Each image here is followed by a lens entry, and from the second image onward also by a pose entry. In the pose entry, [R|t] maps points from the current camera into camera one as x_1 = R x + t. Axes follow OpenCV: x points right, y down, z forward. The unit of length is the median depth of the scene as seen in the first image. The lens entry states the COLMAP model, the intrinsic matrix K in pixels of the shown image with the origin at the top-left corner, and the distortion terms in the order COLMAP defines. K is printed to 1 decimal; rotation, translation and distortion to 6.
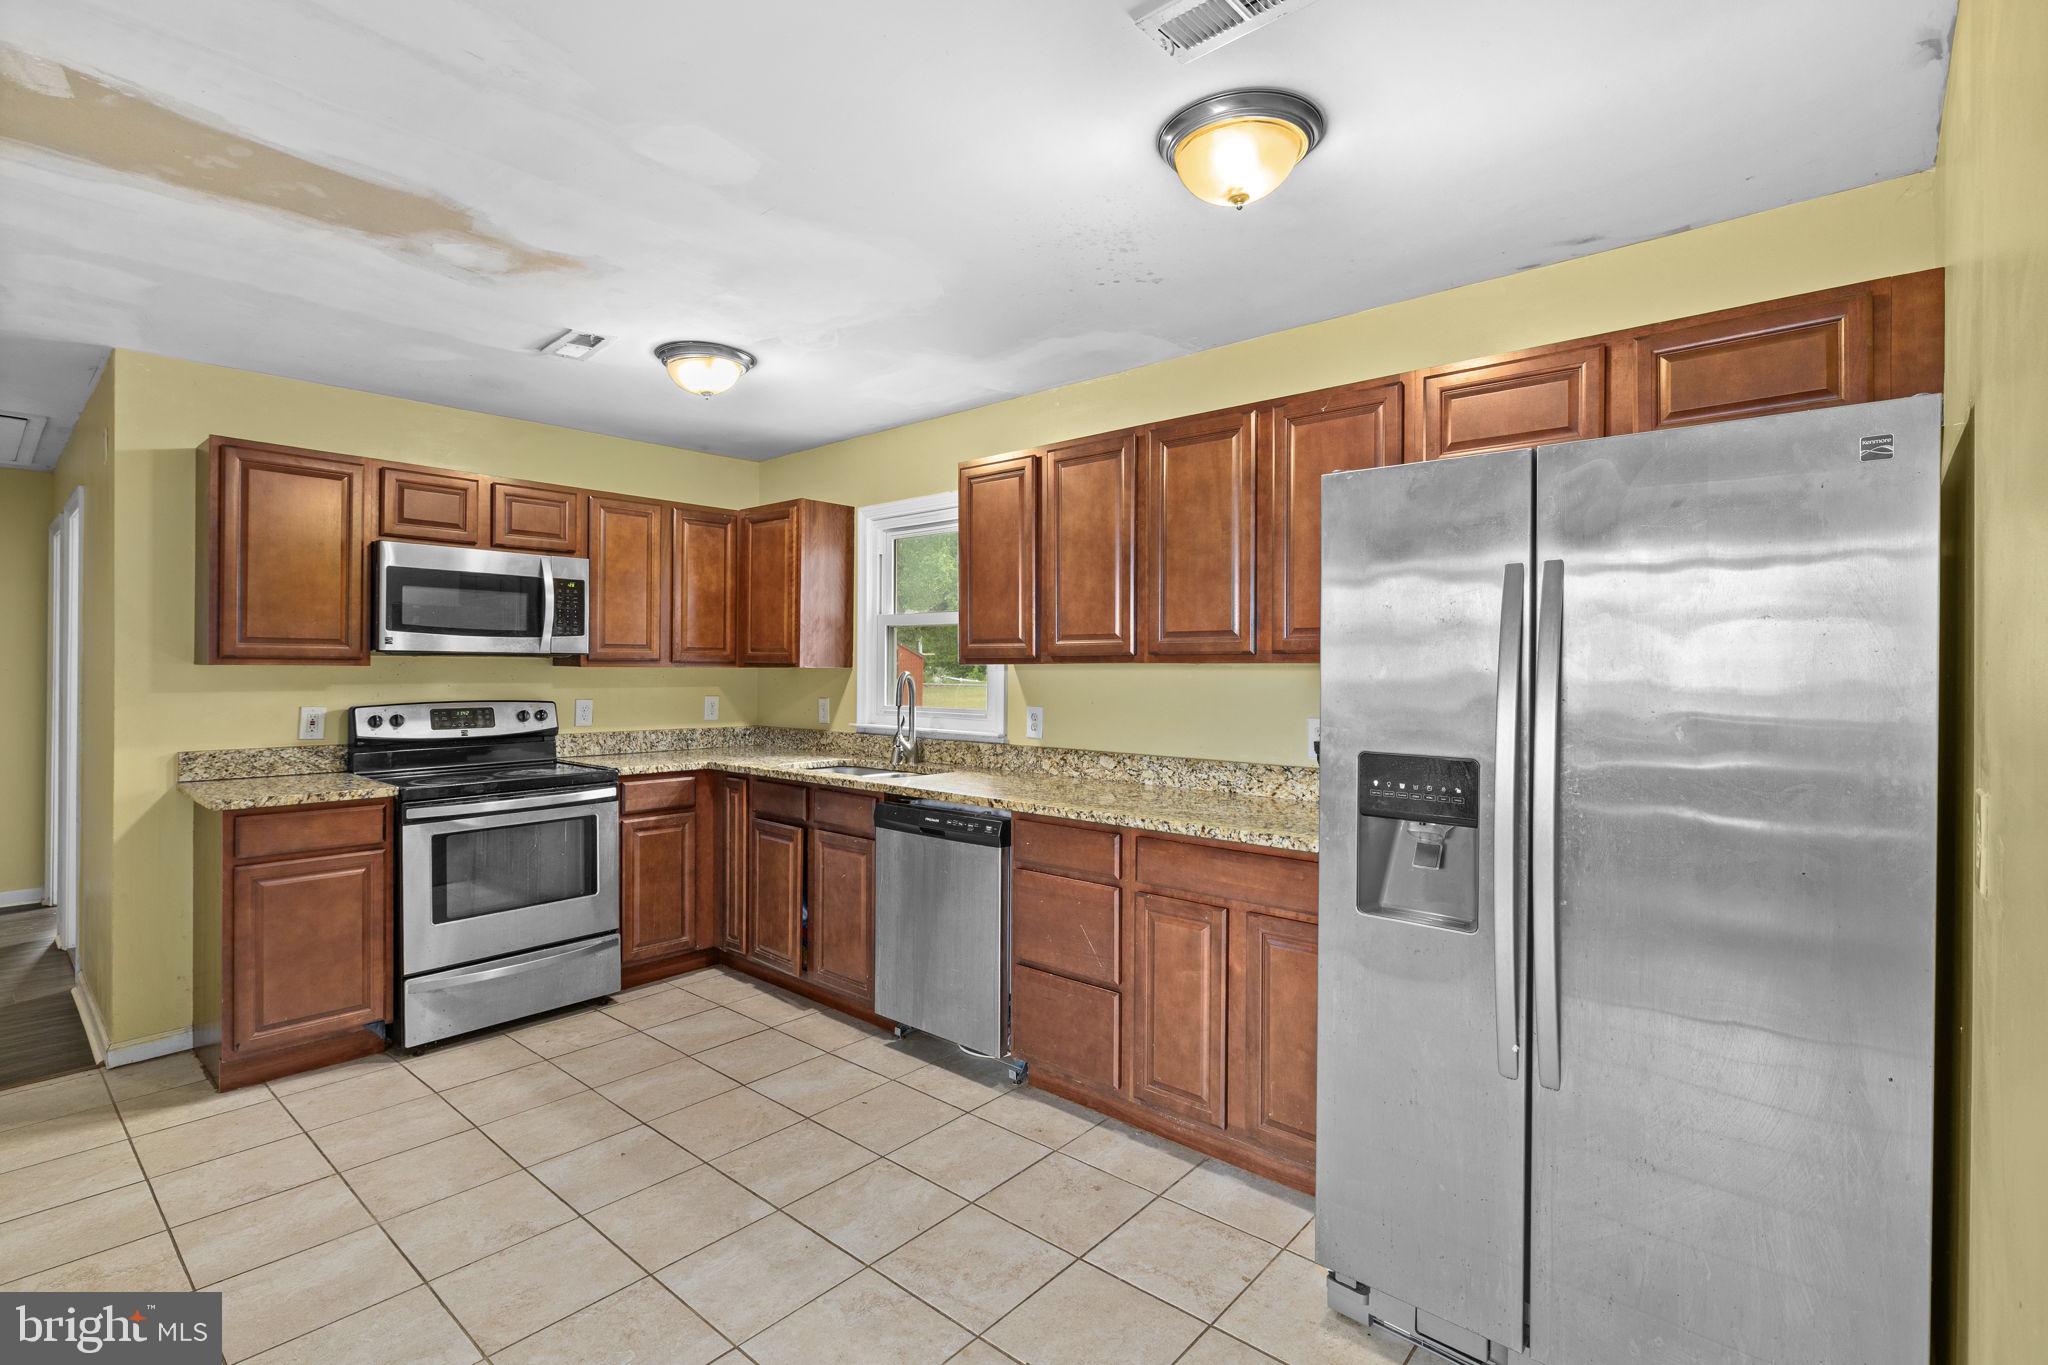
lens RADIAL K [[892.7, 0, 995.7], [0, 892.7, 672.0], [0, 0, 1]] dist [0.000936, 0.000040]
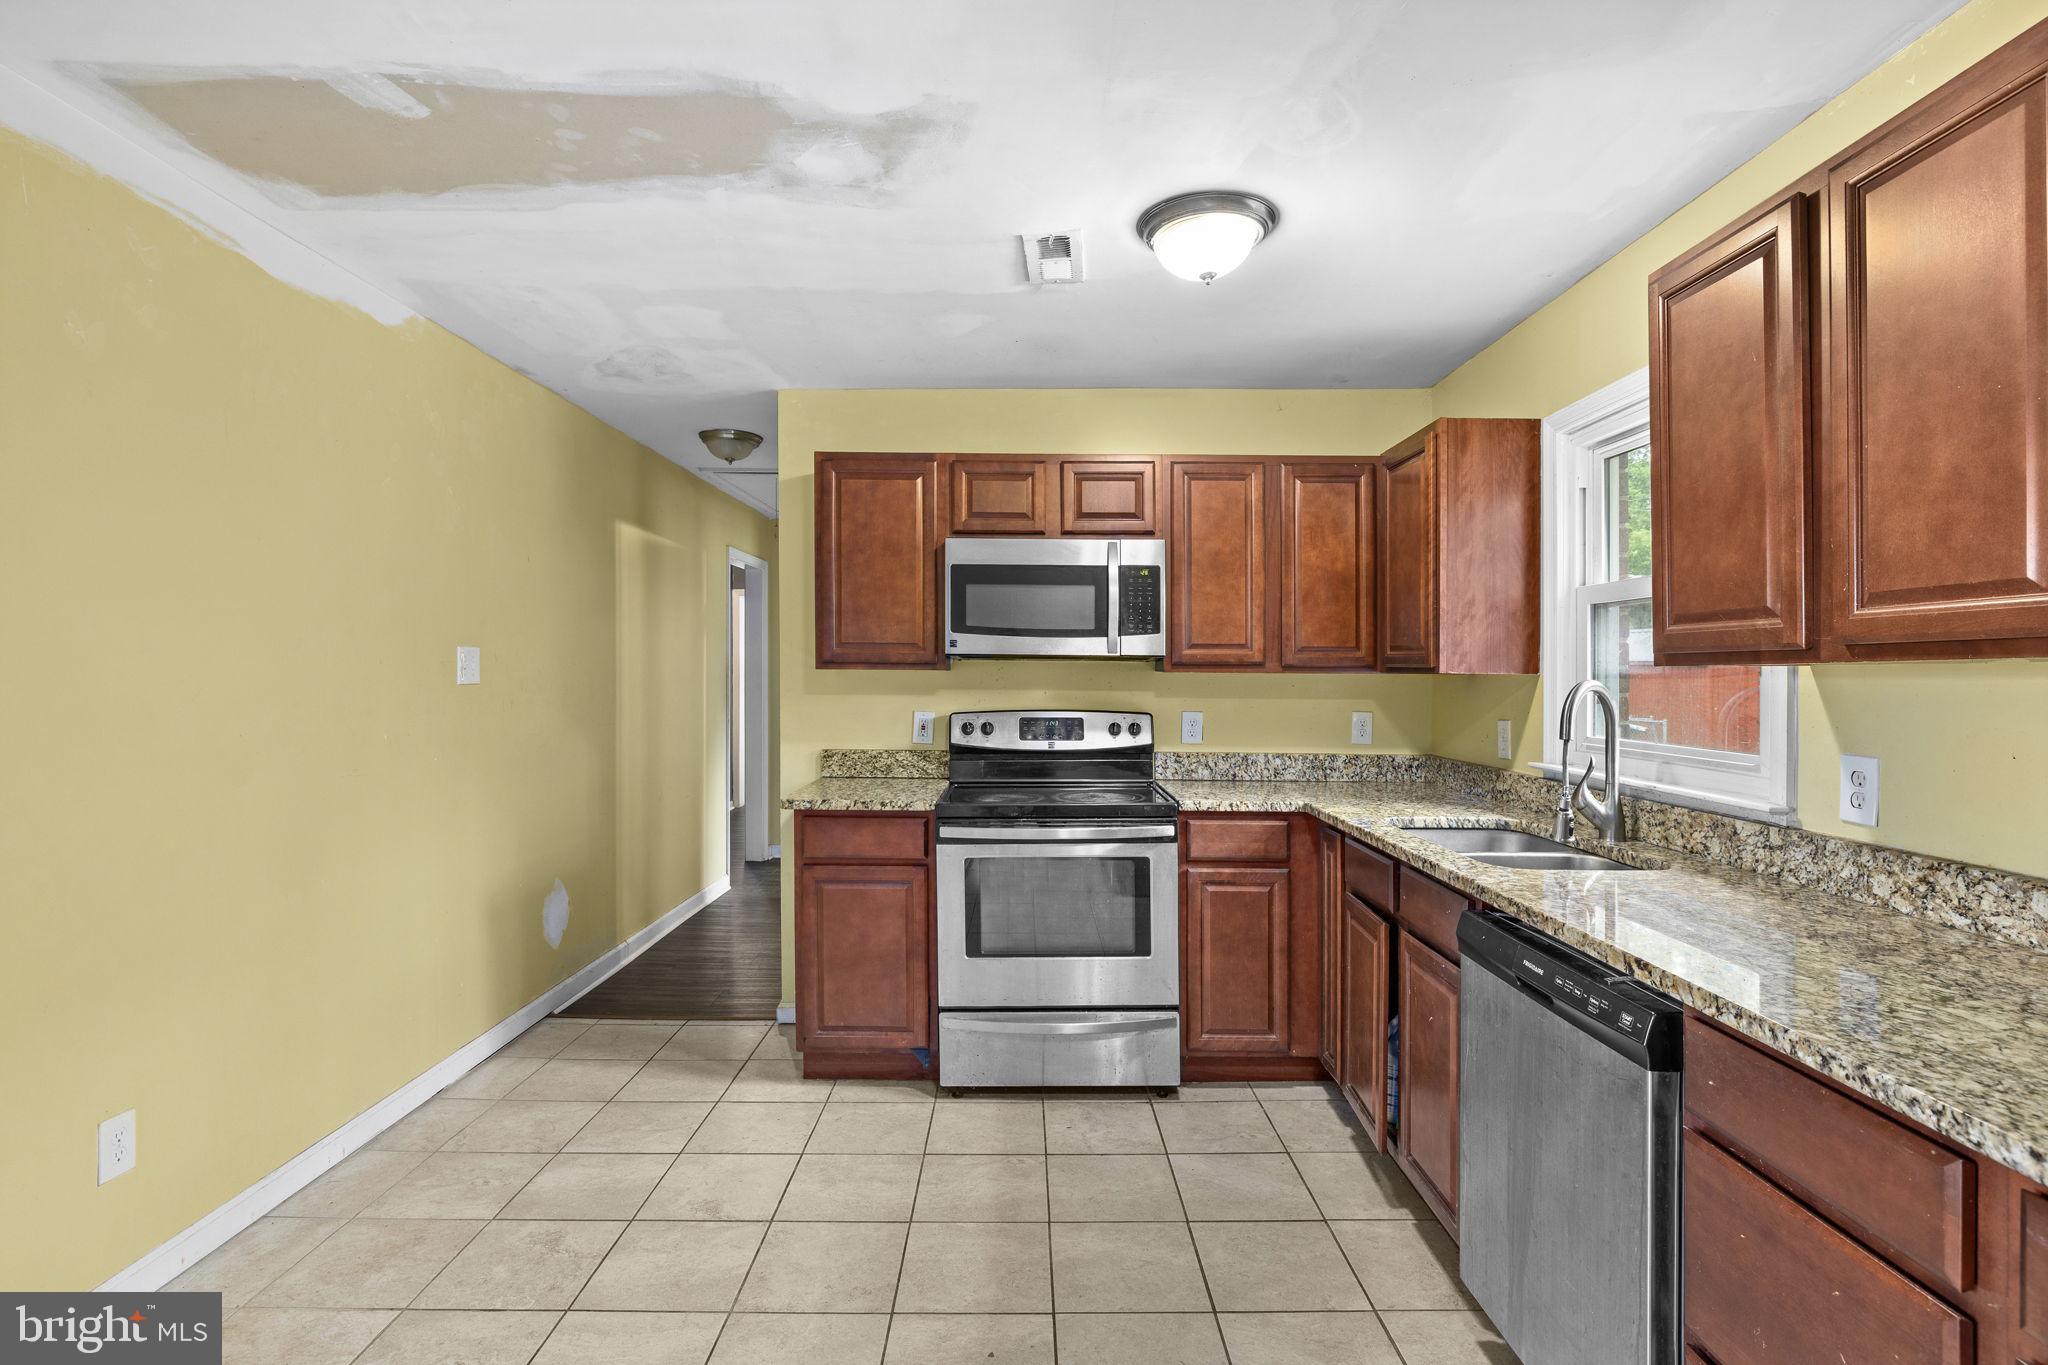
lens RADIAL K [[970.5, 0, 1025.4], [0, 970.5, 675.4], [0, 0, 1]] dist [-0.006653, 0.000762]
pose [[0.688673, 0.002066, -0.725069, 0.107671], [-0.006542, 0.999973, -0.003363, 0.001180], [0.725042, 0.007059, 0.688668, 0.330819]]
